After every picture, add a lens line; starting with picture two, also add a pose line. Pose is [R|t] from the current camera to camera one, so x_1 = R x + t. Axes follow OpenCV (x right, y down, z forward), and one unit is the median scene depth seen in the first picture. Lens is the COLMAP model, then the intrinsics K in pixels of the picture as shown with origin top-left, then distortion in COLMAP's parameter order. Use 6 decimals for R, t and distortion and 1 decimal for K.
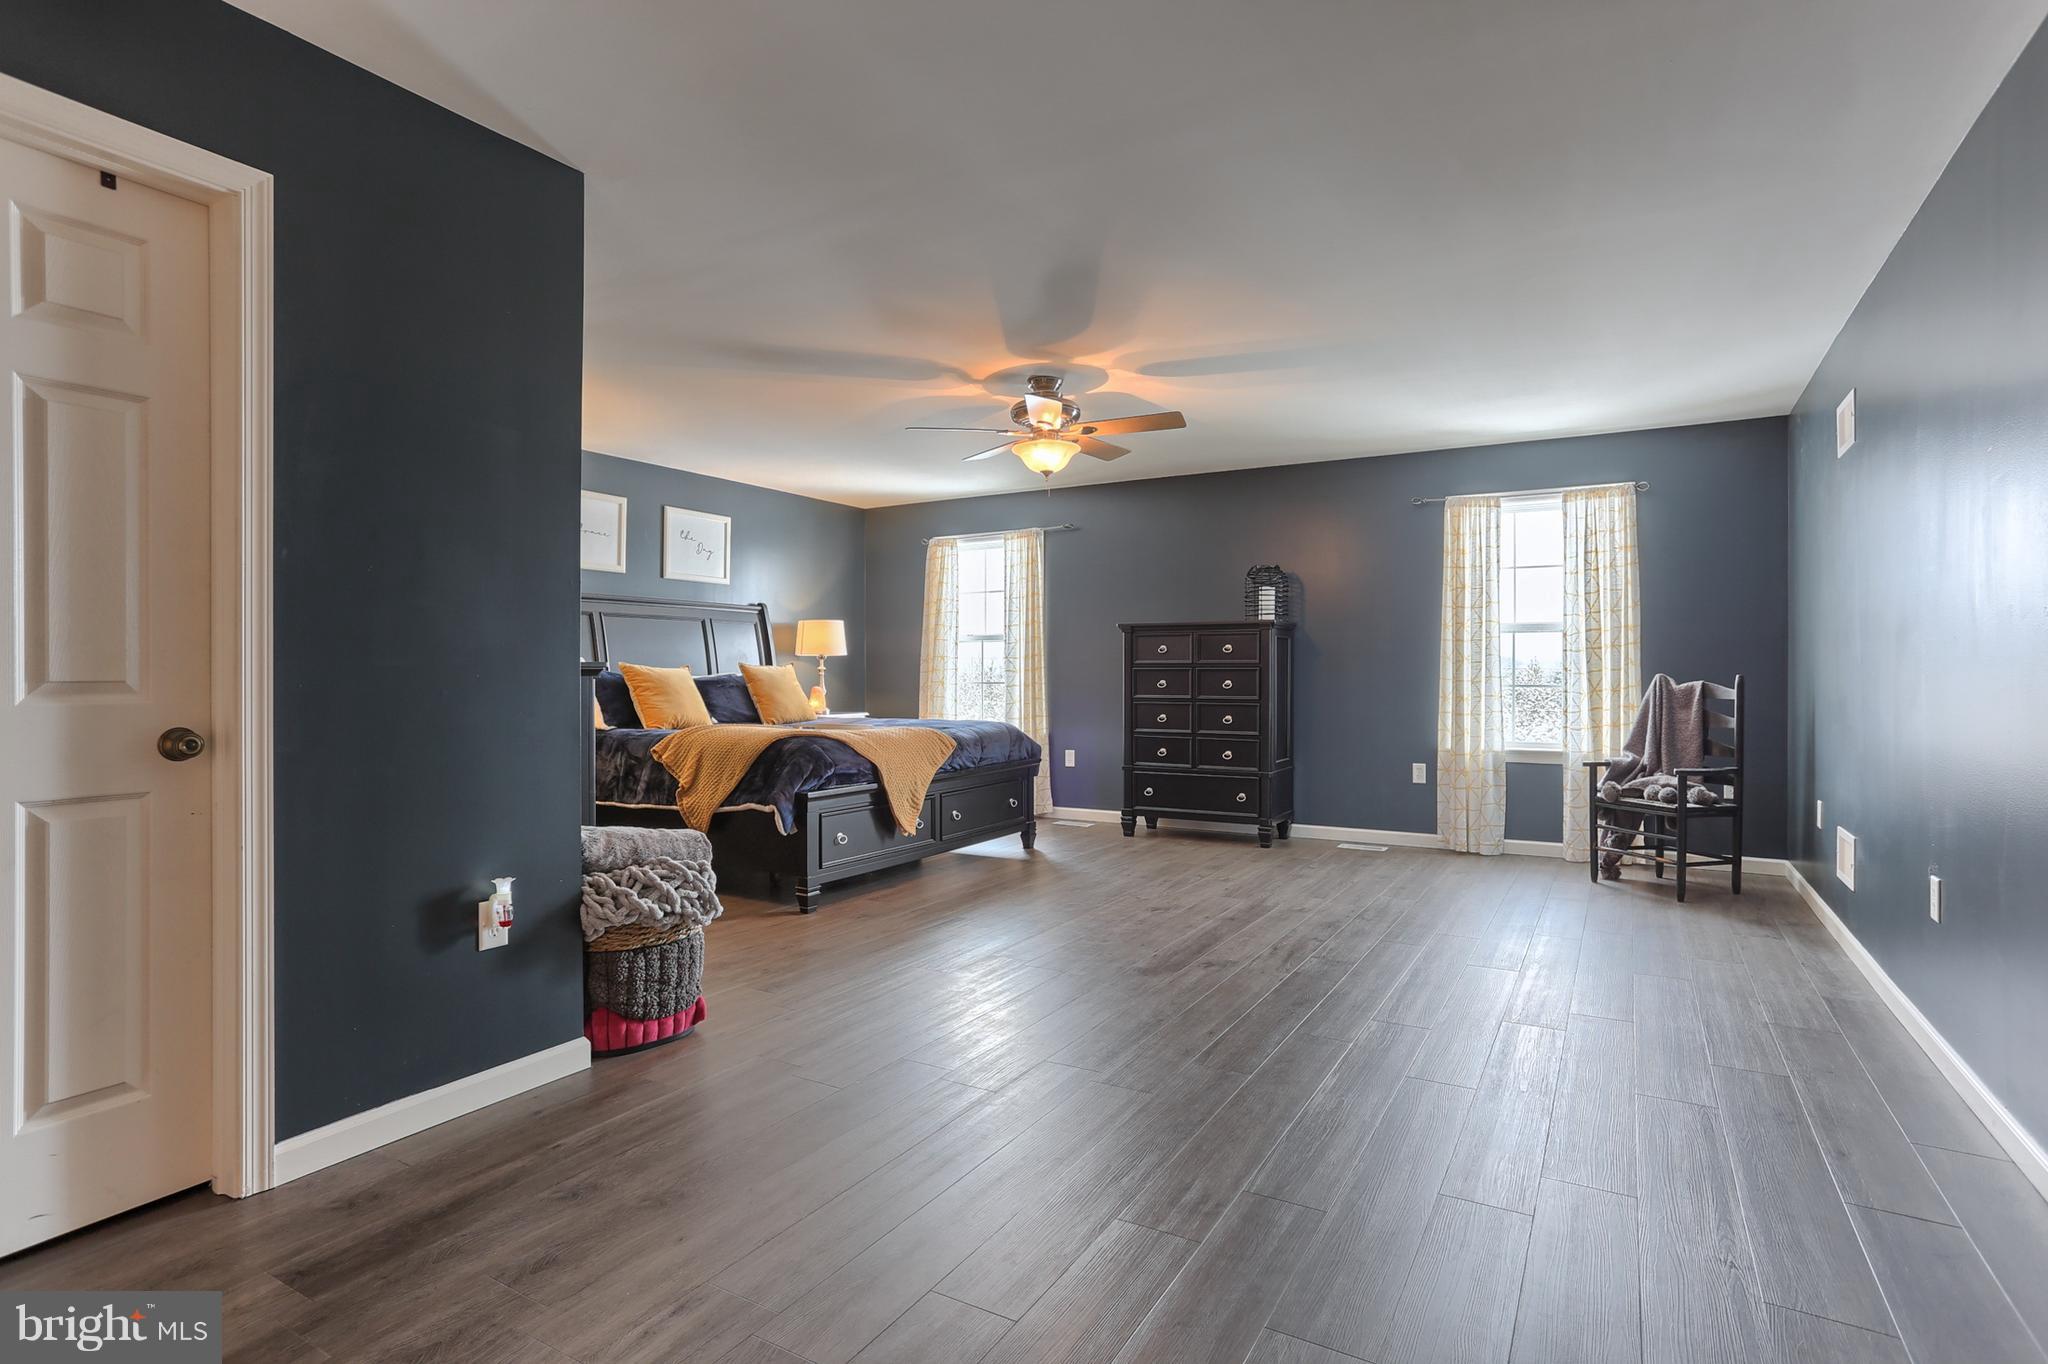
lens RADIAL K [[1083.0, 0, 1006.2], [0, 1083.0, 682.1], [0, 0, 1]] dist [-0.021138, 0.015366]
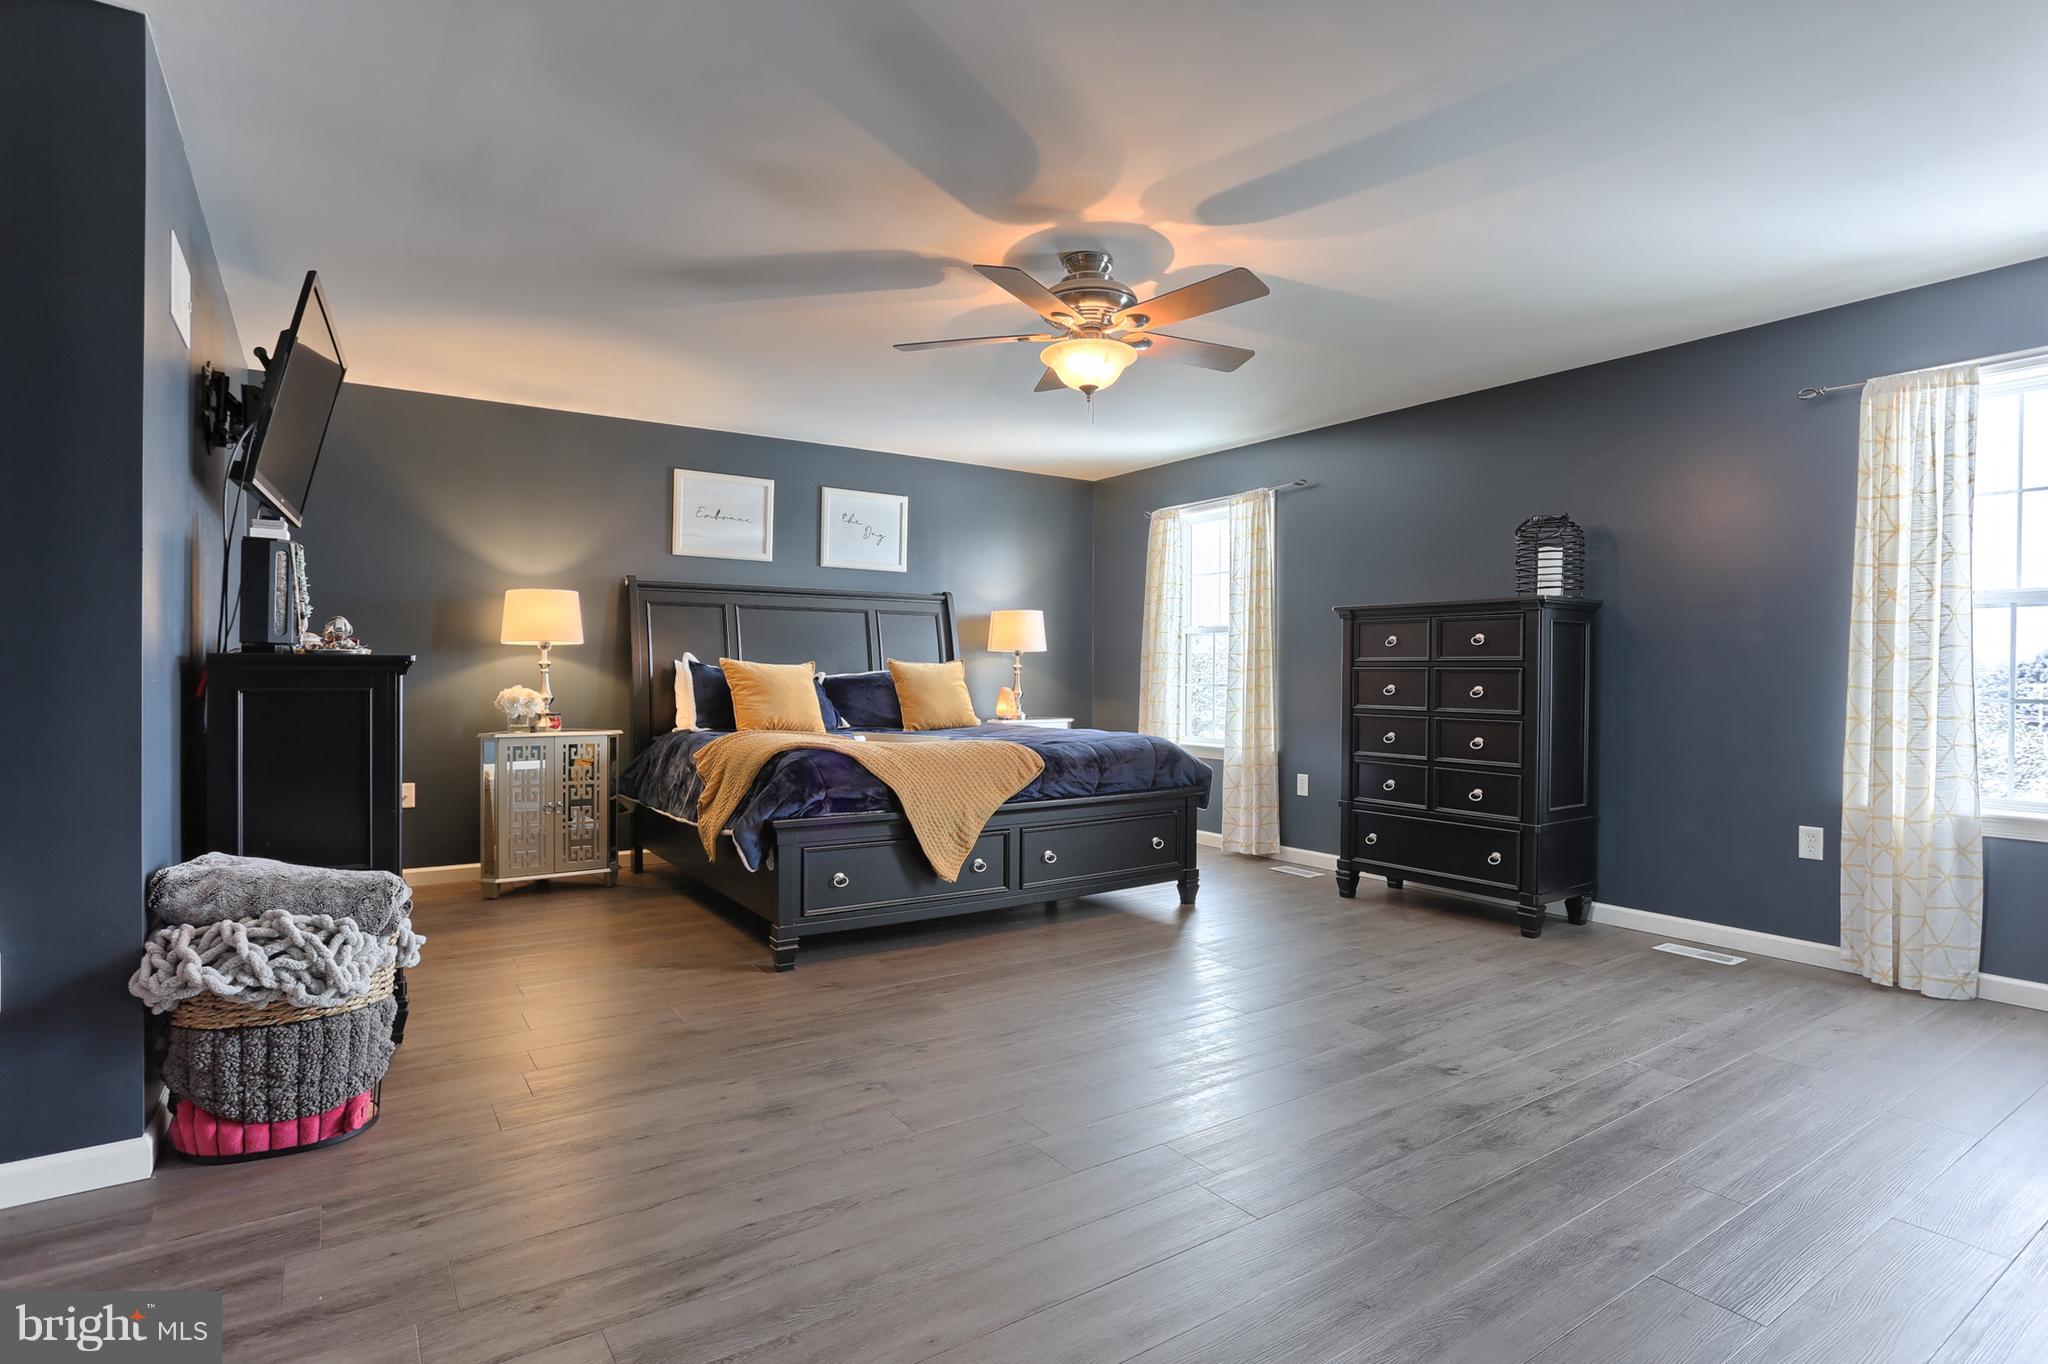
lens RADIAL K [[1083.0, 0, 963.7], [0, 1083.0, 686.0], [0, 0, 1]] dist [-0.041297, 0.024788]
pose [[0.902130, 0.011470, -0.431313, 0.212835], [-0.009827, 0.999933, 0.006038, -0.002452], [0.431353, -0.001209, 0.902182, 0.258105]]
